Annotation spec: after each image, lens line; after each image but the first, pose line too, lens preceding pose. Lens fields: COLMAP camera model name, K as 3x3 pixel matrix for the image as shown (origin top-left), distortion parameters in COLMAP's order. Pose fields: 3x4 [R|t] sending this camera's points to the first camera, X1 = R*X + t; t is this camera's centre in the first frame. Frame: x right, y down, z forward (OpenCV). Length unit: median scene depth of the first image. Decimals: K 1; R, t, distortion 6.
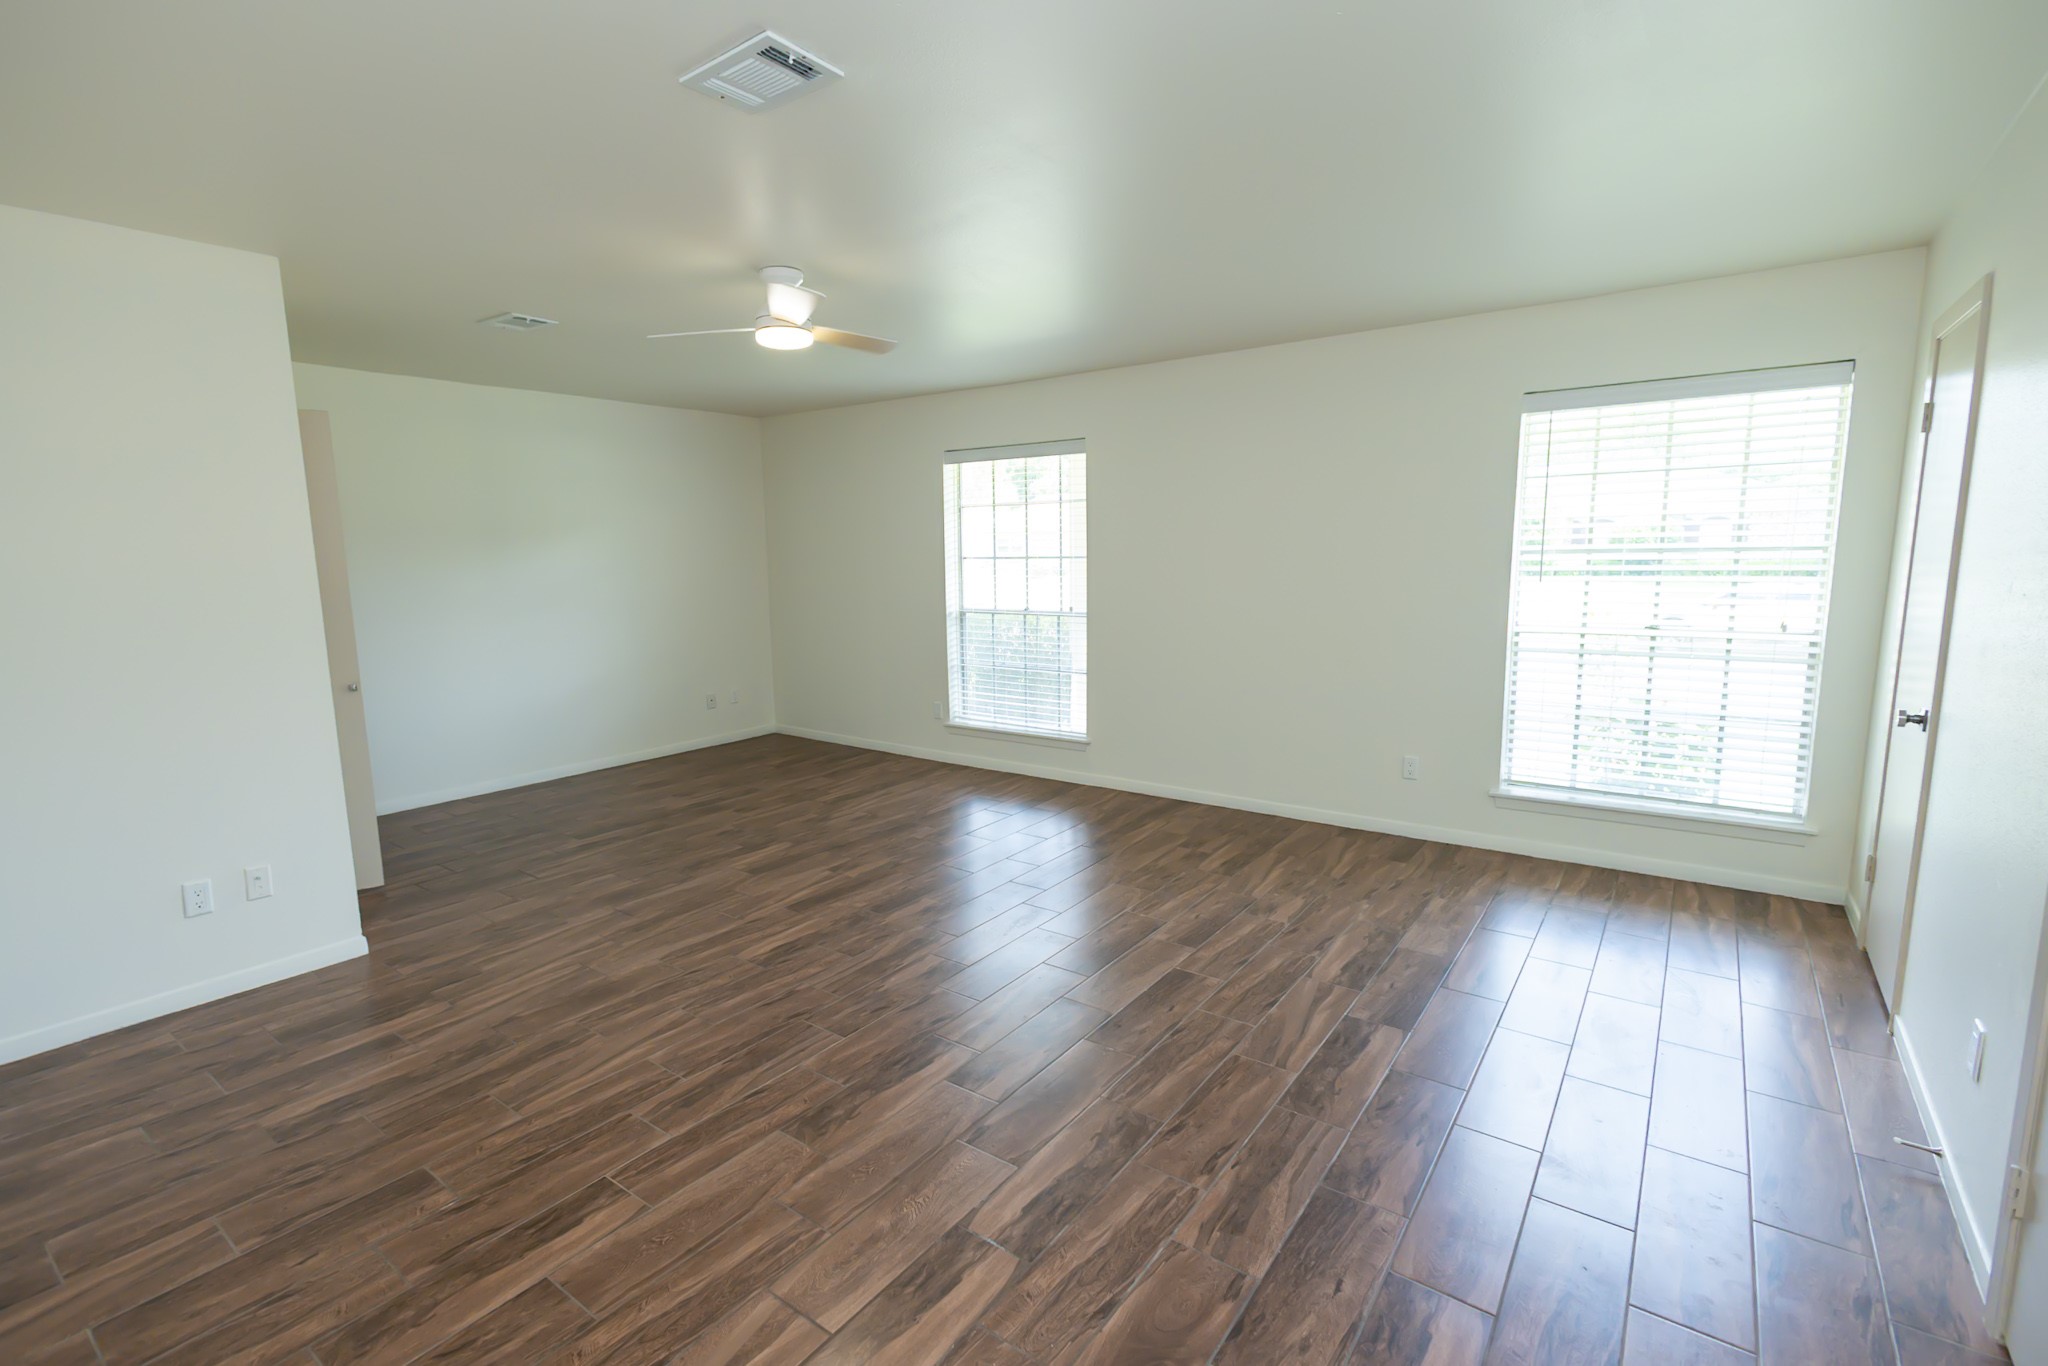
lens RADIAL K [[938.2, 0, 1024.0], [0, 938.2, 683.0], [0, 0, 1]] dist [0.006451, -0.000197]
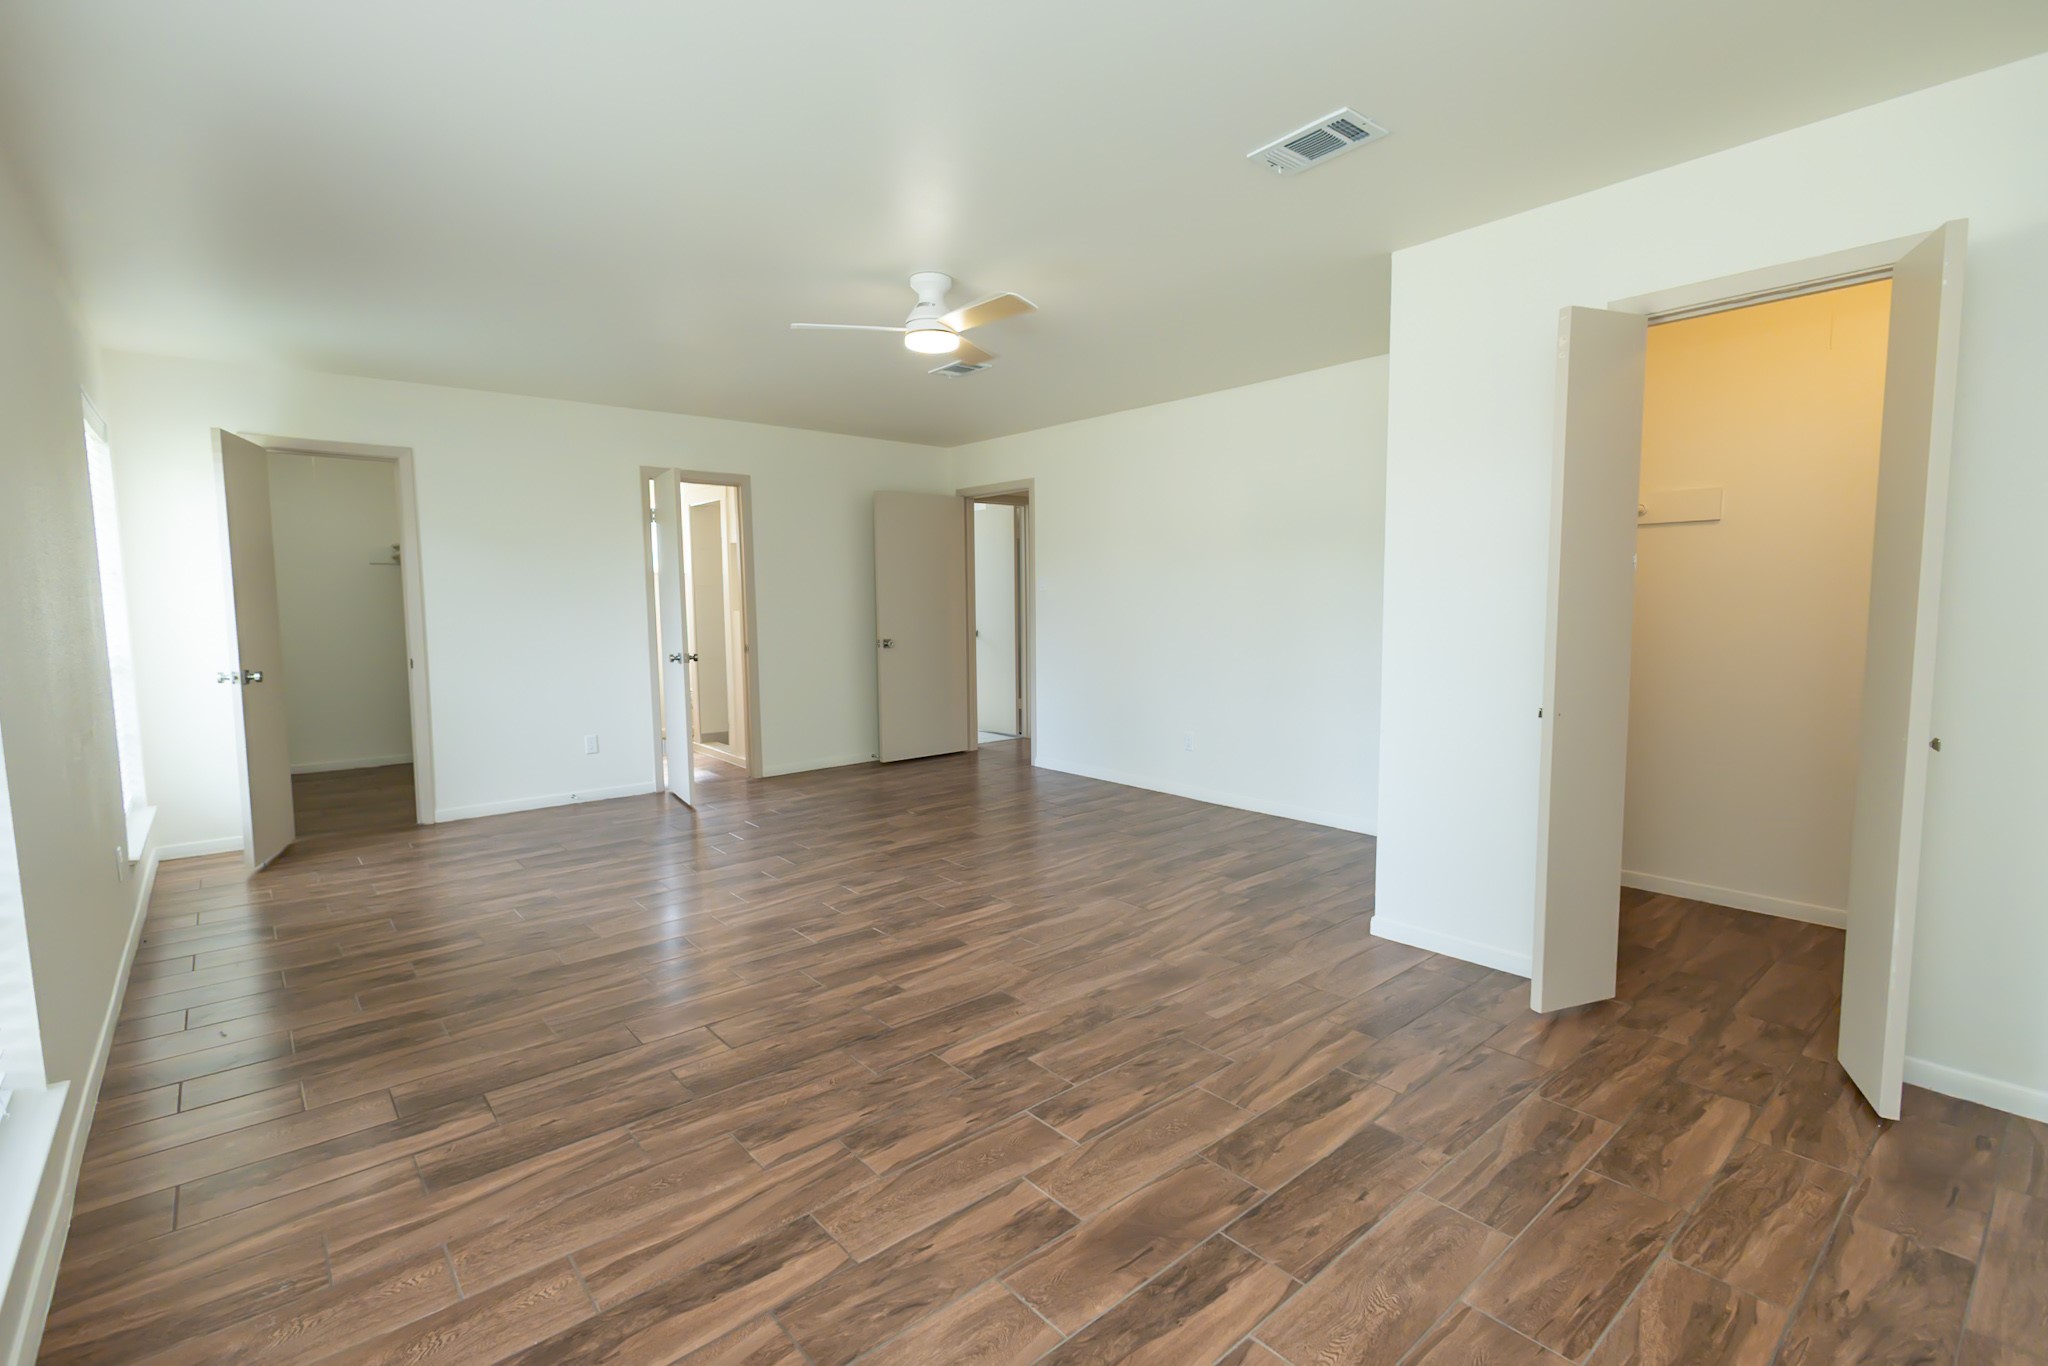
lens RADIAL K [[938.2, 0, 1024.0], [0, 938.2, 683.0], [0, 0, 1]] dist [0.006451, -0.000197]
pose [[-0.973028, 0.003810, 0.230657, -0.493478], [0.057625, 0.972181, 0.227030, -0.192571], [-0.223375, 0.234198, -0.946179, 1.707391]]
